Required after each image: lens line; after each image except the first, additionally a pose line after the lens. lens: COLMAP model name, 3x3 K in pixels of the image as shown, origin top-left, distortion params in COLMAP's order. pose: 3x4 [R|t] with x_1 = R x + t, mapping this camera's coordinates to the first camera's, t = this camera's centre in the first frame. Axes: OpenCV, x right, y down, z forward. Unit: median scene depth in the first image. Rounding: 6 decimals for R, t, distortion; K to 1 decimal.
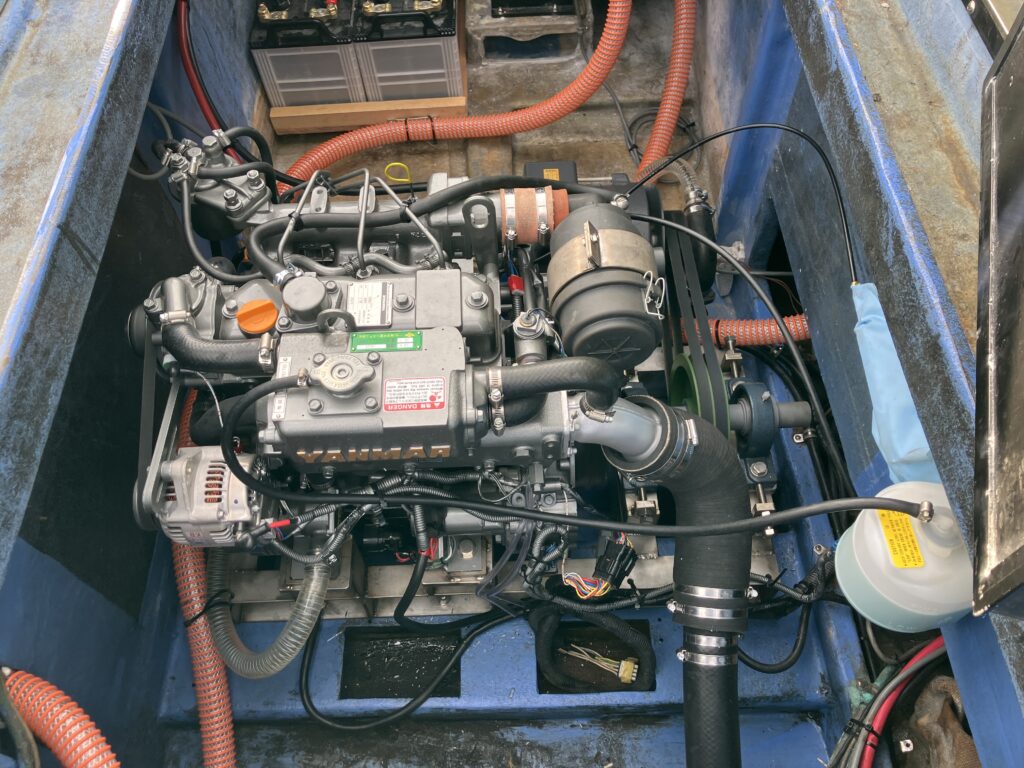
lens RADIAL K [[841.0, 0, 510.0], [0, 841.0, 368.0], [0, 0, 1]] dist [0.085090, -0.293210]
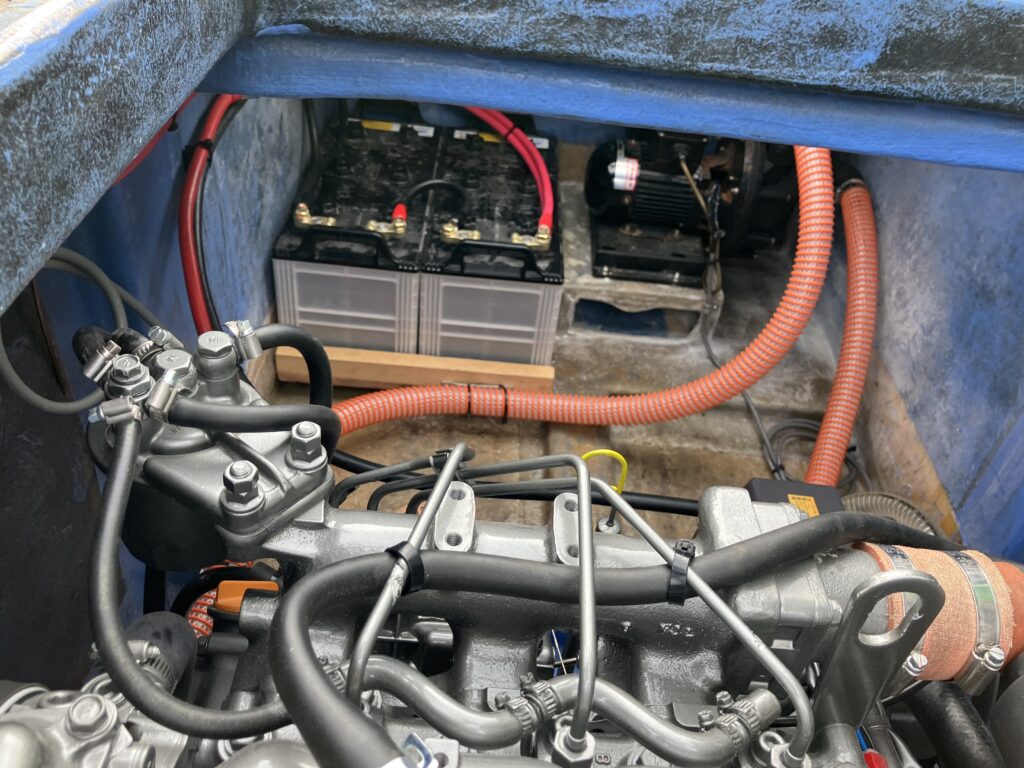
lens RADIAL K [[841.0, 0, 510.0], [0, 841.0, 368.0], [0, 0, 1]] dist [0.085090, -0.293210]
pose [[0.988016, 0.145511, 0.051495, -0.134141], [-0.119810, 0.933304, -0.338509, -0.076063], [-0.097317, 0.328282, 0.939553, 0.345643]]
